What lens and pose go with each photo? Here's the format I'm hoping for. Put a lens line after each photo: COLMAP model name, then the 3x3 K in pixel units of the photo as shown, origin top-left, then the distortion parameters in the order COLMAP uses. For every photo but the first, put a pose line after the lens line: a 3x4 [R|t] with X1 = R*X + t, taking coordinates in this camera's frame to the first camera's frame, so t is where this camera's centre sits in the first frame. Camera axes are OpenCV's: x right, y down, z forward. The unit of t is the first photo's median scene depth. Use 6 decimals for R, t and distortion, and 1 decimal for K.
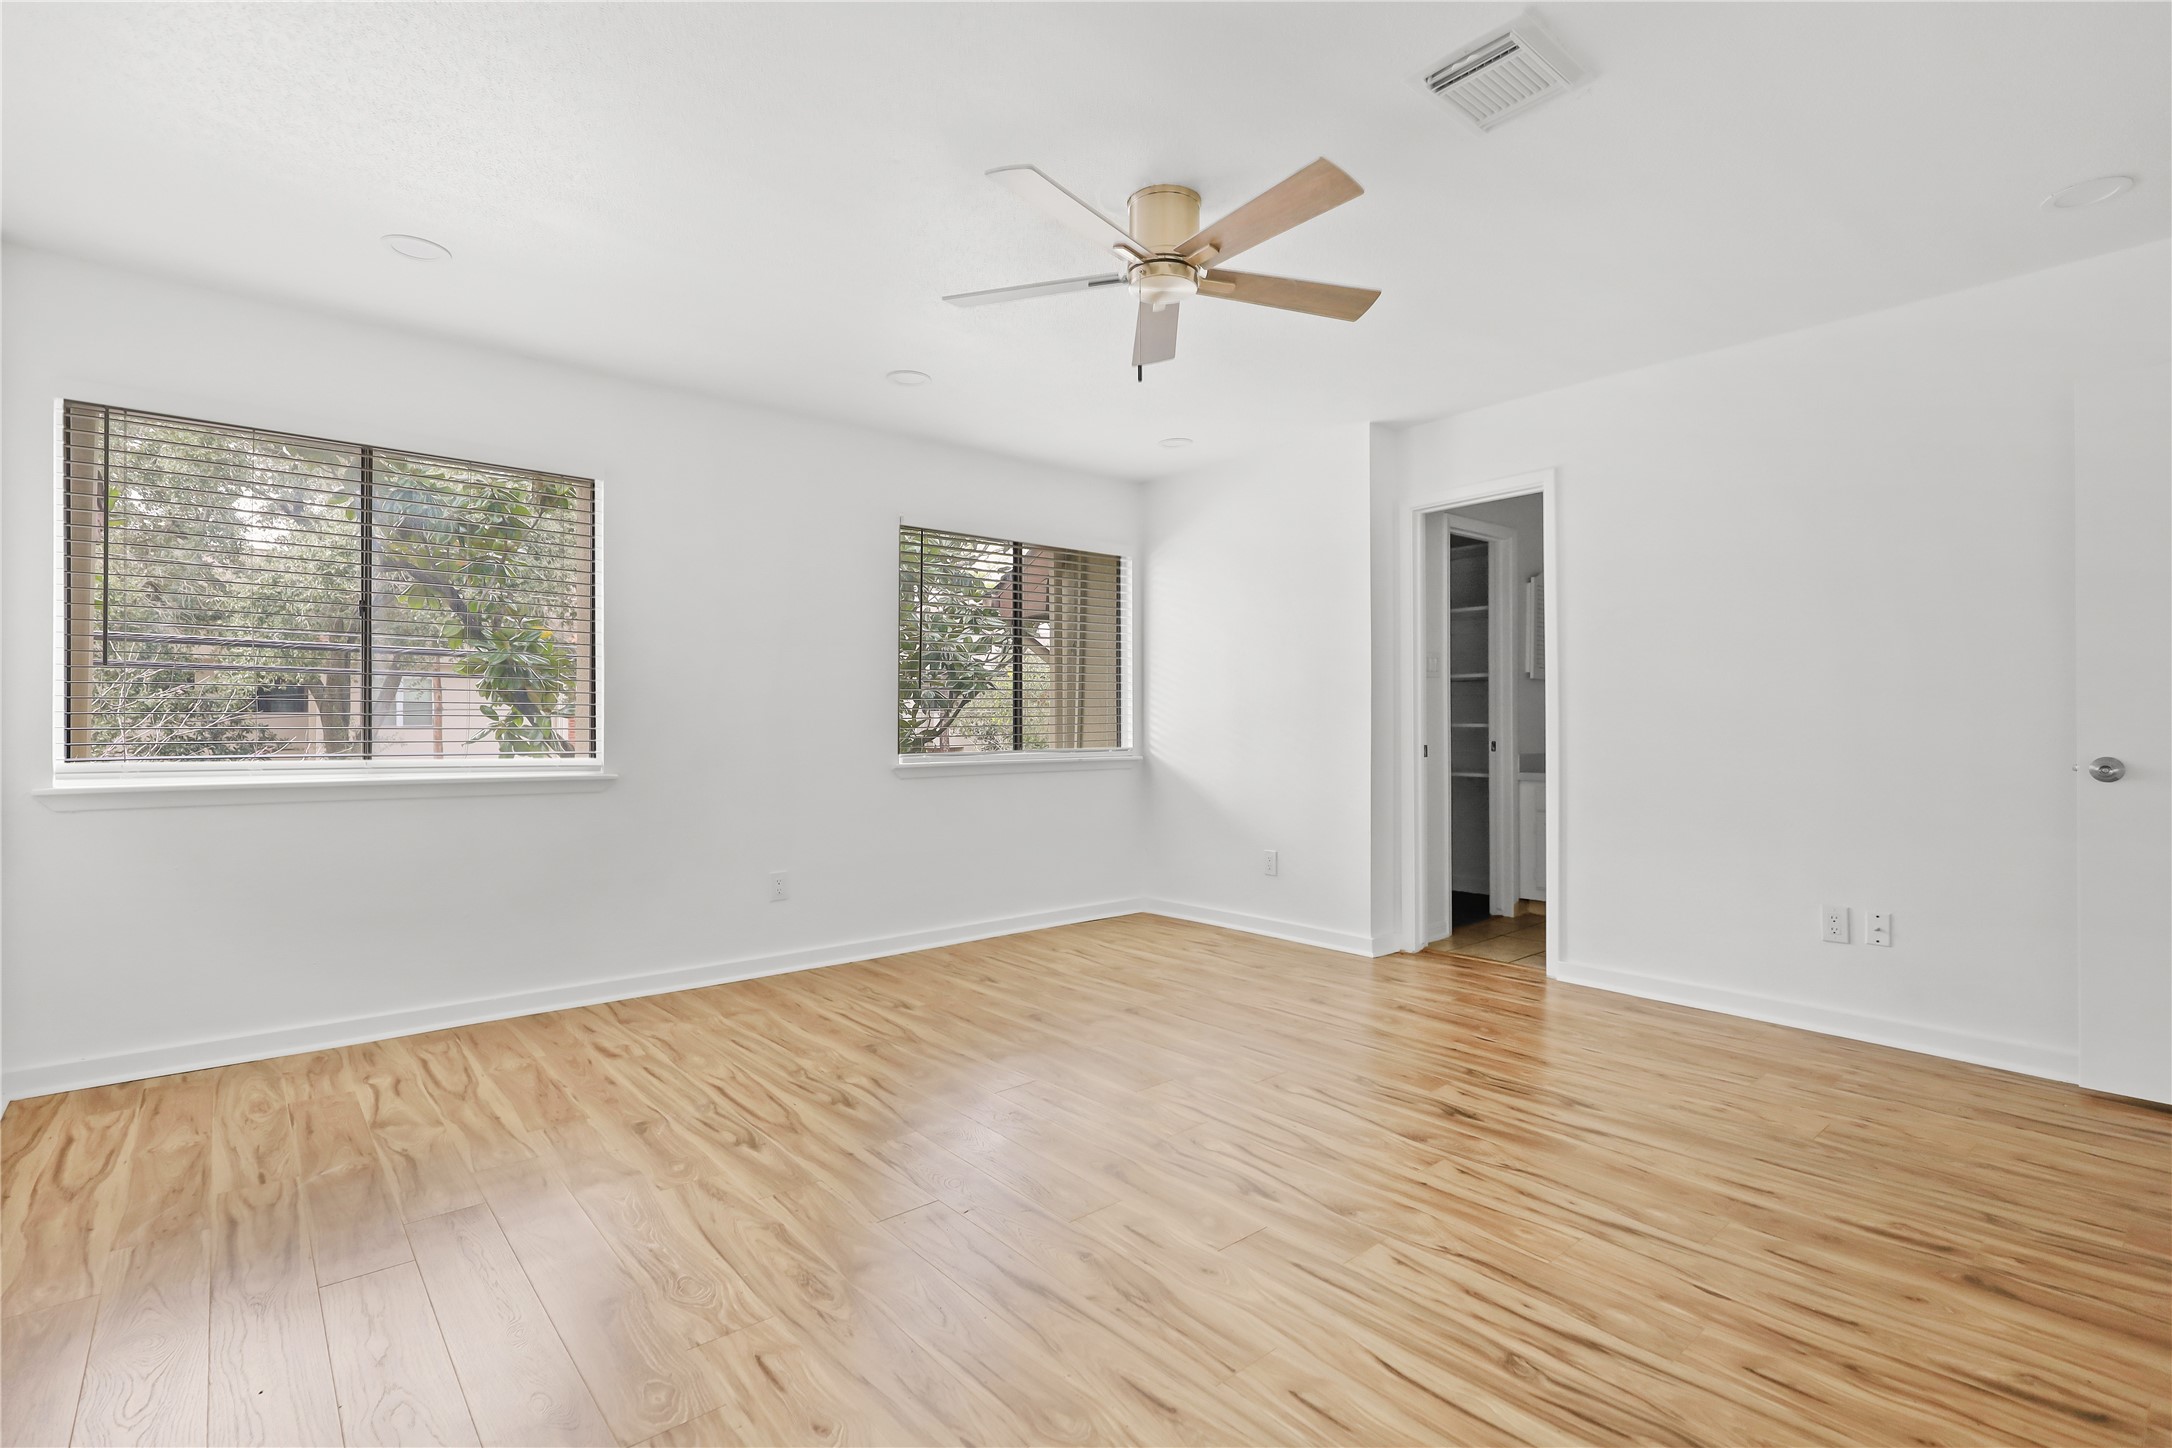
lens RADIAL K [[1005.8, 0, 1089.3], [0, 1005.8, 723.1], [0, 0, 1]] dist [0.002306, 0.000835]
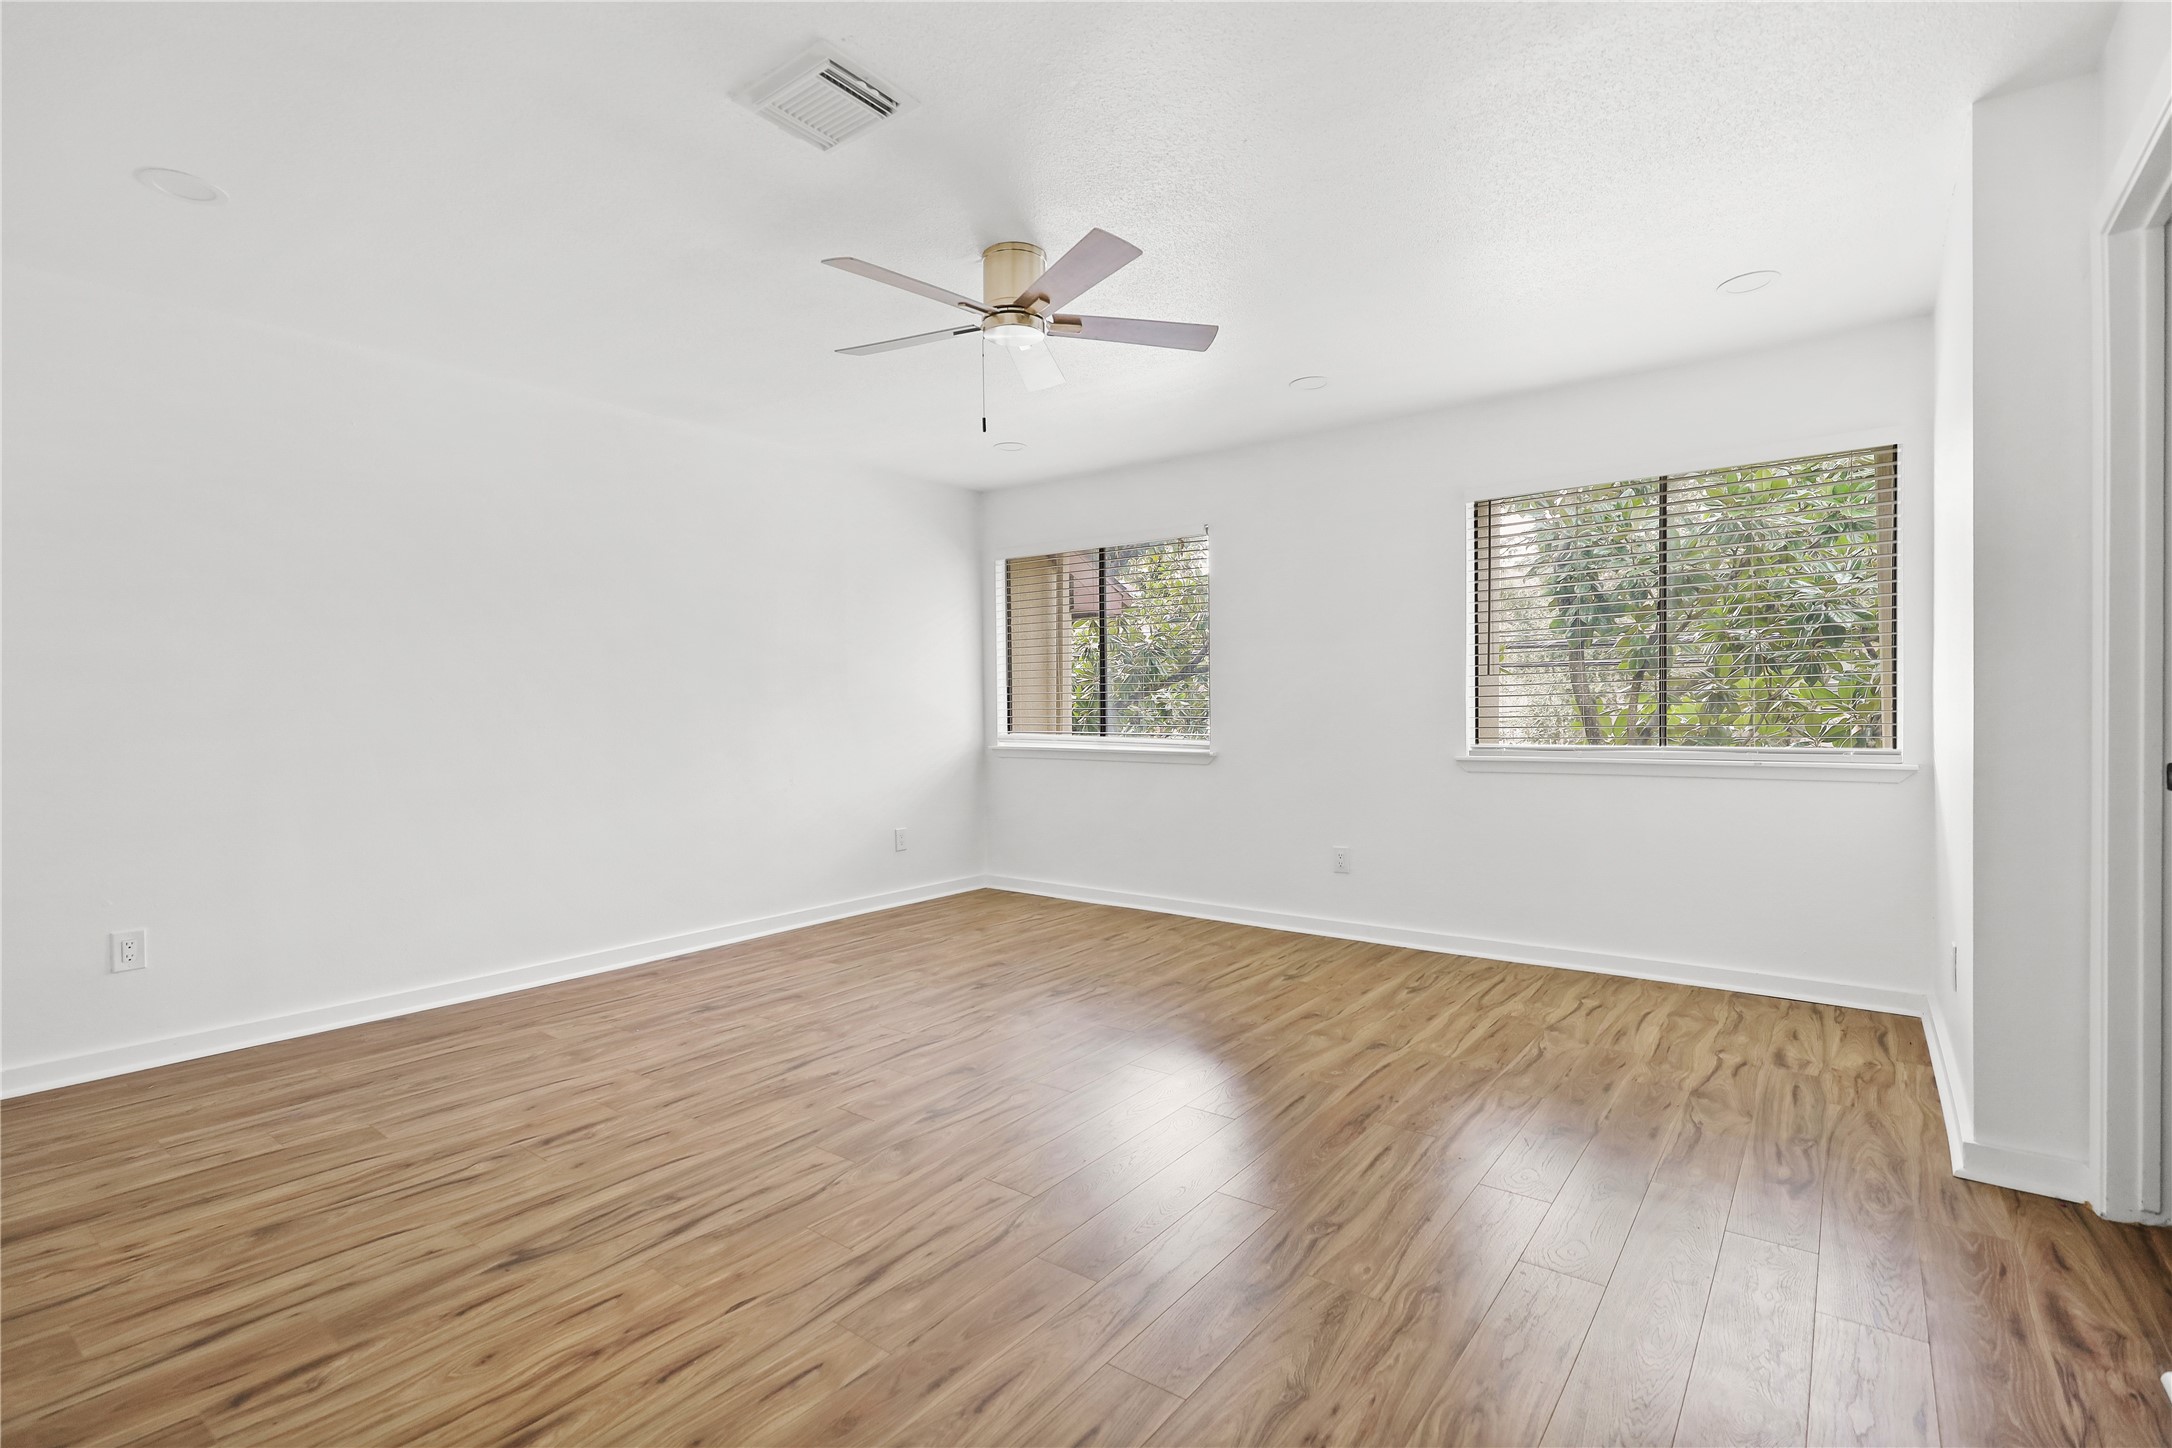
lens RADIAL K [[1005.8, 0, 1090.8], [0, 1005.8, 723.0], [0, 0, 1]] dist [0.002306, 0.000835]
pose [[0.211294, 0.008302, -0.977387, 1.407996], [0.006958, 0.999926, 0.009998, -0.004614], [0.977398, -0.008913, 0.211221, 0.972507]]
